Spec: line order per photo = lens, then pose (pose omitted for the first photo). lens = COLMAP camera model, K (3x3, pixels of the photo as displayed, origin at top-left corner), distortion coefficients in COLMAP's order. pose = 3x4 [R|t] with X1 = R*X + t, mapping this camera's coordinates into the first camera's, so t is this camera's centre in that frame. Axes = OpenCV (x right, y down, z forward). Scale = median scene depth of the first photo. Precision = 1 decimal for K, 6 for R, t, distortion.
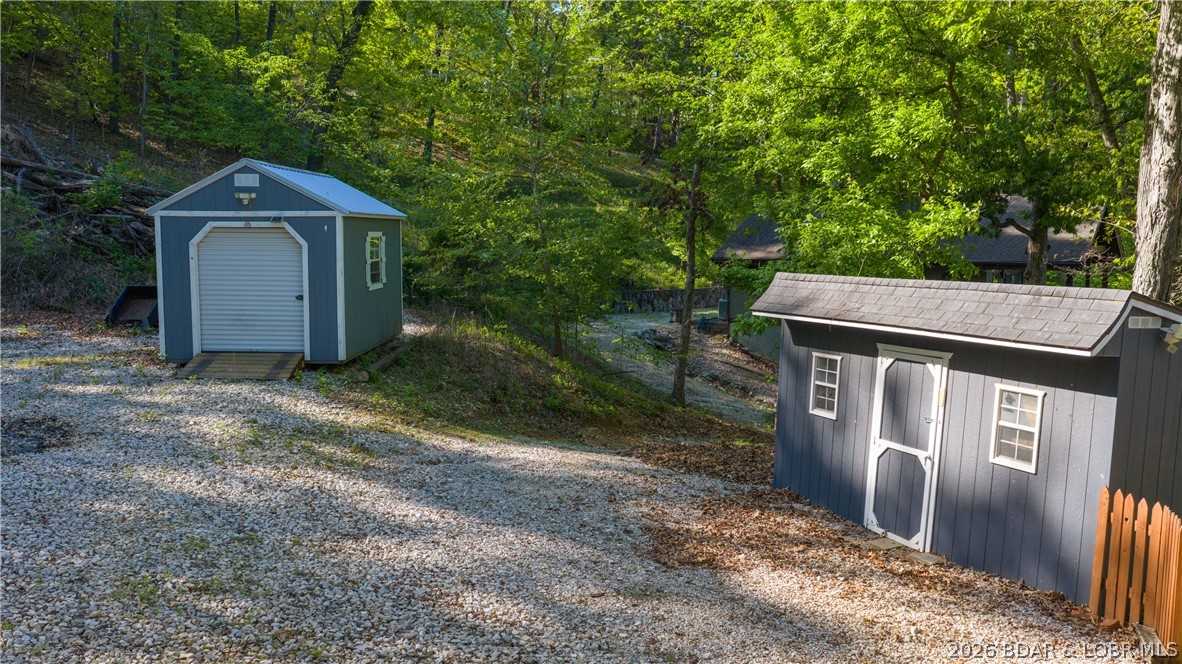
lens RADIAL K [[972.7, 0, 591.0], [0, 972.7, 332.0], [0, 0, 1]] dist [0.023931, -0.058761]
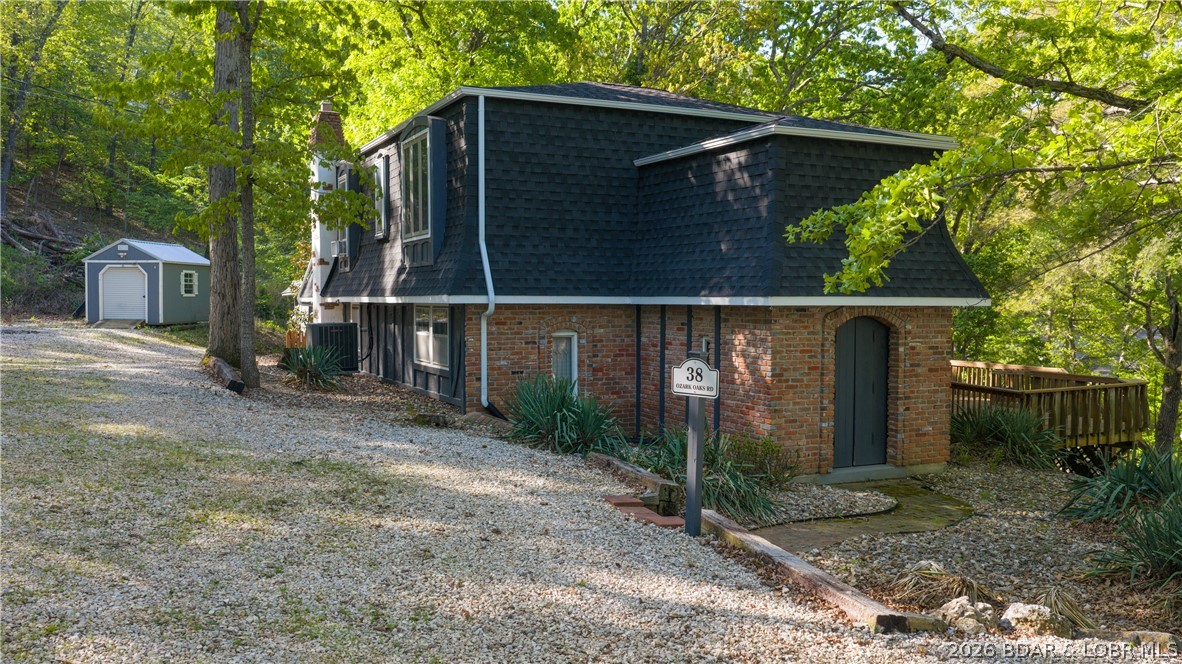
lens RADIAL K [[972.7, 0, 591.0], [0, 972.7, 332.0], [0, 0, 1]] dist [0.023931, -0.058761]
pose [[0.999537, 0.004324, -0.030123, 0.766986], [-0.006349, 0.997701, -0.067471, 0.181811], [0.029762, 0.067631, 0.997266, -1.186964]]
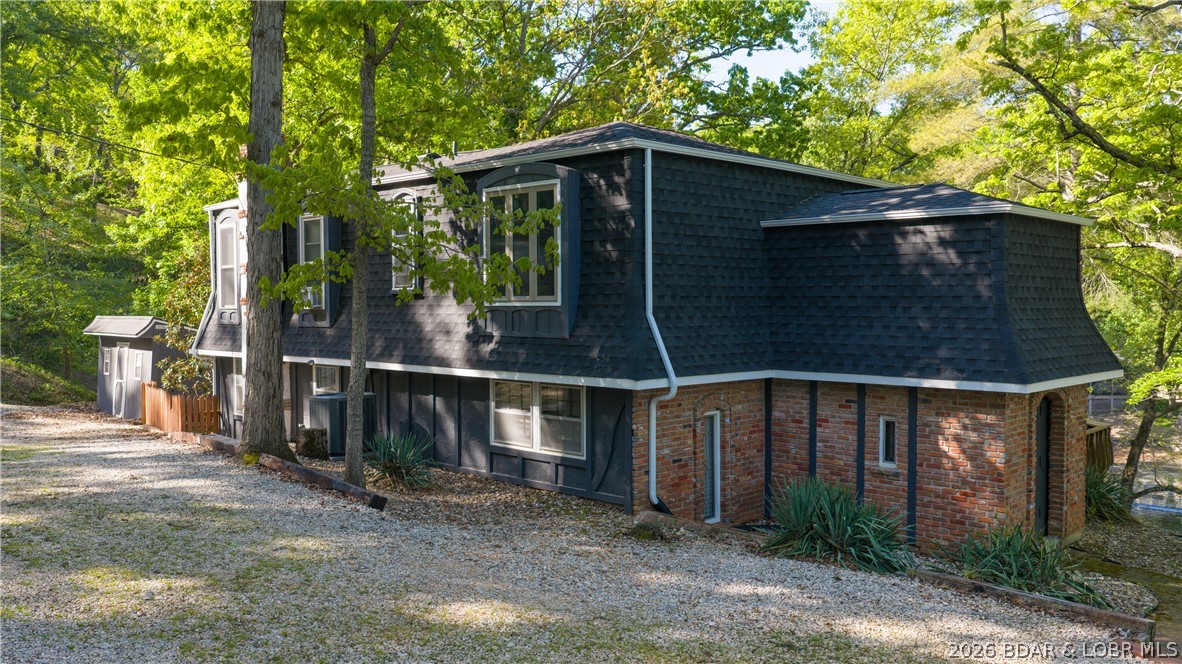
lens RADIAL K [[972.7, 0, 591.0], [0, 972.7, 332.0], [0, 0, 1]] dist [0.023931, -0.058761]
pose [[0.952699, -0.008970, 0.303783, 0.411223], [0.030663, 0.997301, -0.066713, 0.113797], [-0.302365, 0.072872, 0.950403, -1.052292]]
